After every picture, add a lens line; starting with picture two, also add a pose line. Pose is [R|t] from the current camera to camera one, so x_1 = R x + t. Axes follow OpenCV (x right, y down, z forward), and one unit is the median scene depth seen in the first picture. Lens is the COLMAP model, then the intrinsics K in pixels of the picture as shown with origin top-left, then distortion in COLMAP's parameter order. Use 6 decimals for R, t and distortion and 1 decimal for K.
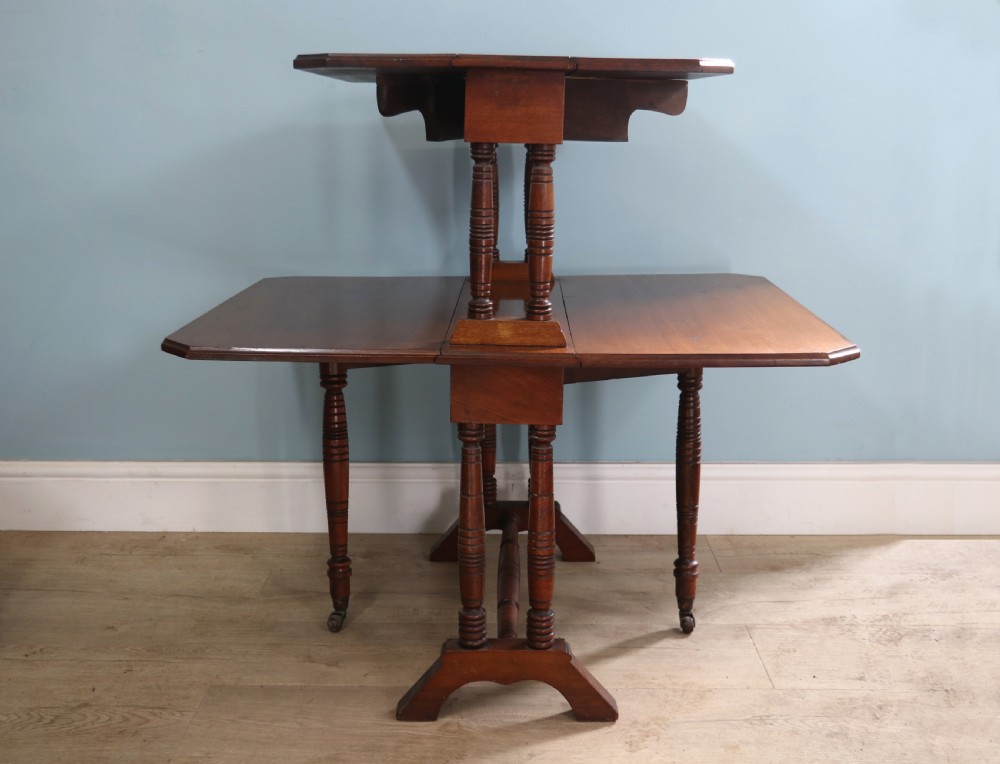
lens RADIAL K [[1209.4, 0, 496.8], [0, 1209.4, 371.3], [0, 0, 1]] dist [-0.071559, 0.000000]
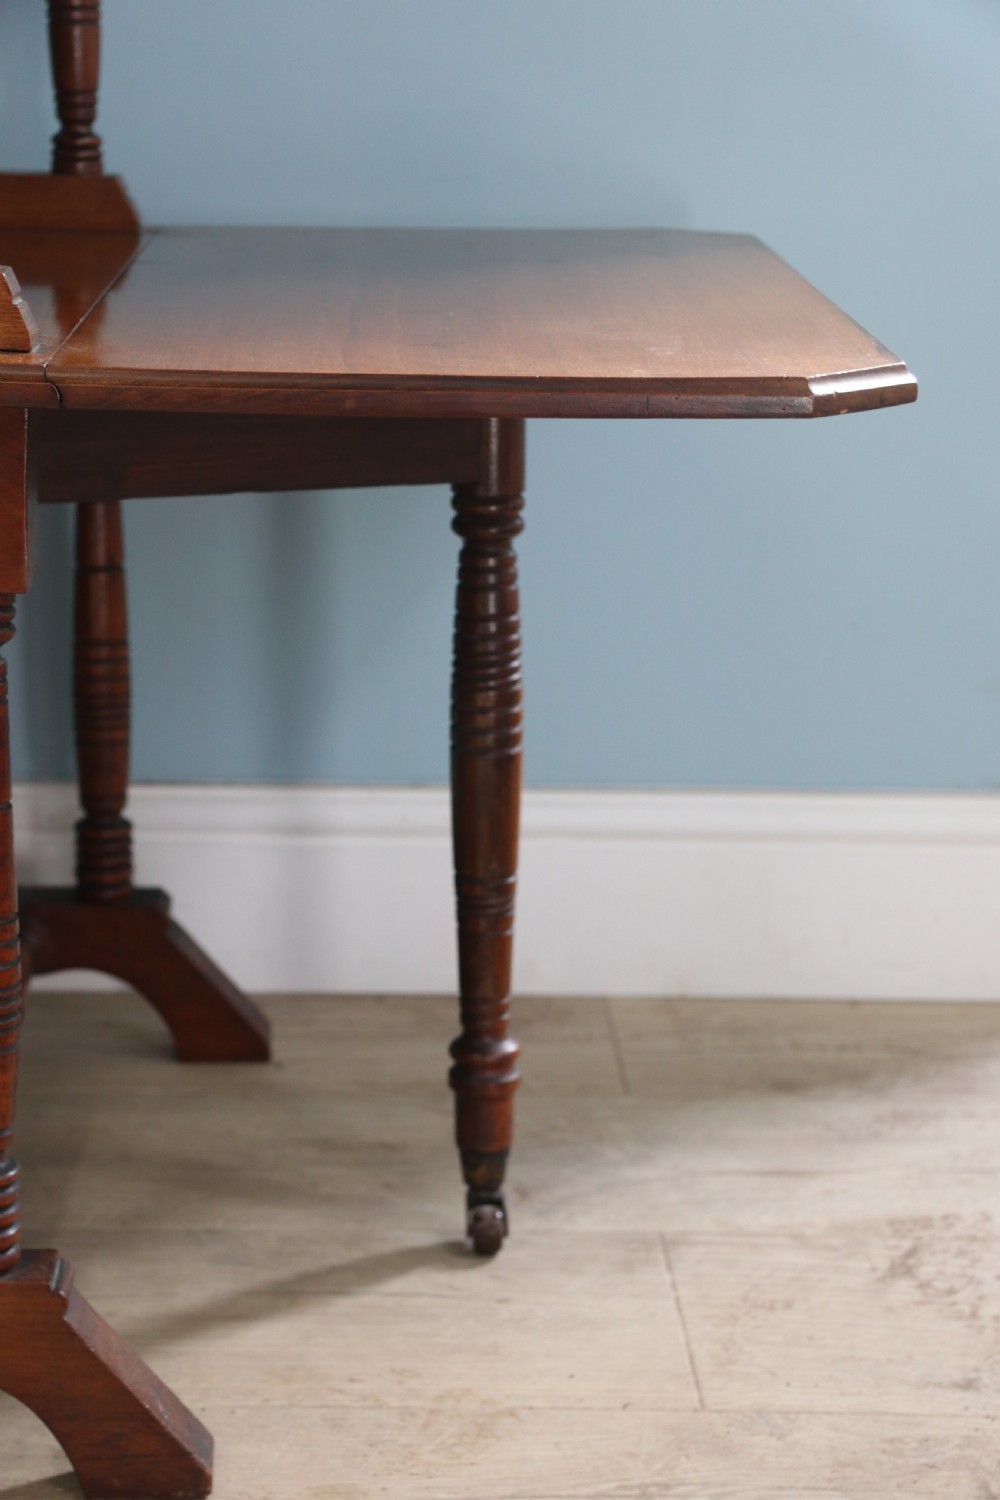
lens RADIAL K [[3245.7, 0, 535.2], [0, 3245.7, 757.7], [0, 0, 1]] dist [0.231835, 0.000000]
pose [[0.997685, 0.011431, 0.067042, 0.119195], [-0.013191, 0.999578, 0.025866, 0.057385], [-0.066718, -0.026691, 0.997415, 0.085270]]
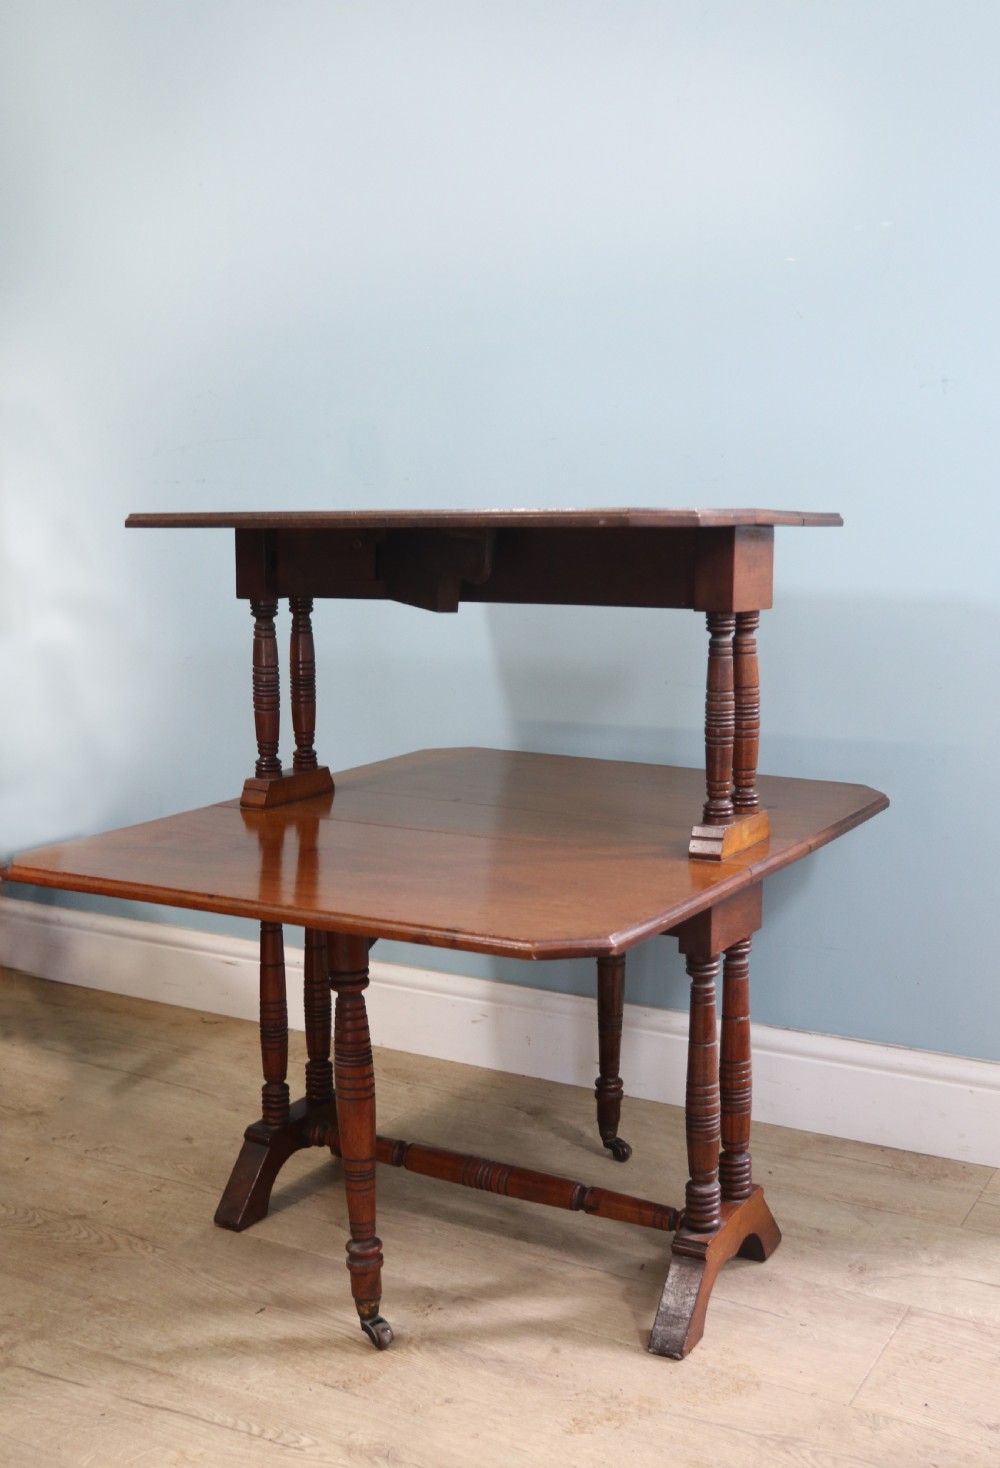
lens RADIAL K [[1576.7, 0, 503.3], [0, 1576.7, 732.2], [0, 0, 1]] dist [-0.053891, 0.000000]
pose [[0.870735, 0.064288, -0.487532, 0.466909], [-0.096860, 0.994417, -0.041864, -0.063654], [0.482118, 0.083675, 0.872101, 0.089135]]
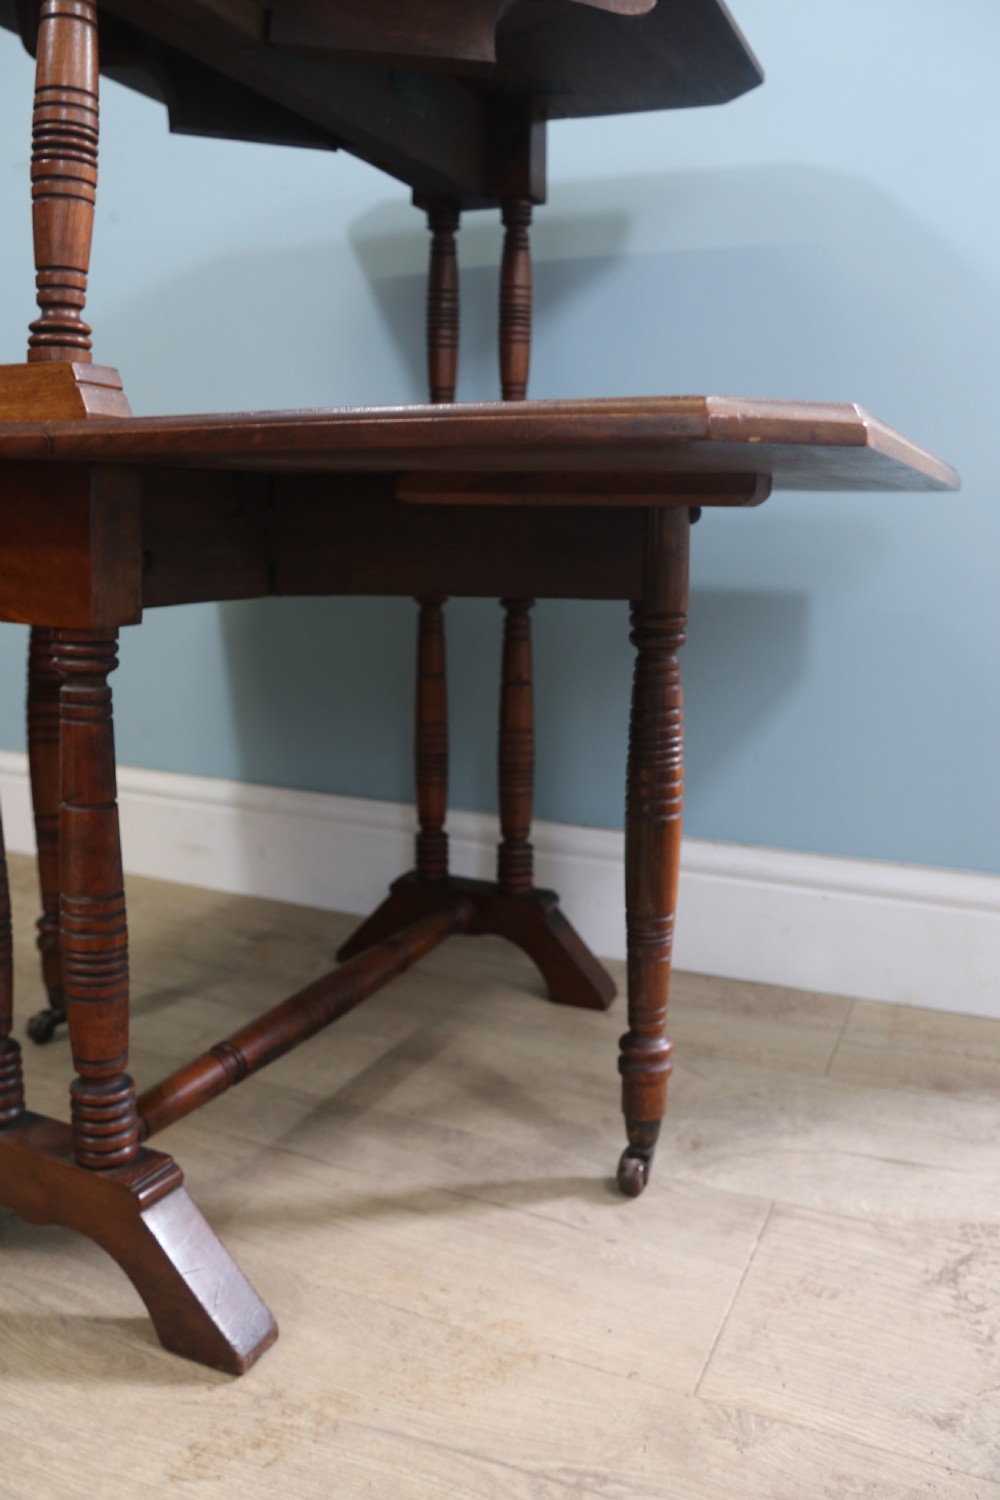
lens RADIAL K [[1227.9, 0, 502.3], [0, 1227.9, 743.3], [0, 0, 1]] dist [-0.175846, 0.086895]
pose [[0.920326, 0.091290, -0.380350, 0.296827], [-0.103583, 0.994549, -0.011932, 0.064468], [0.377188, 0.050380, 0.924766, 0.610571]]
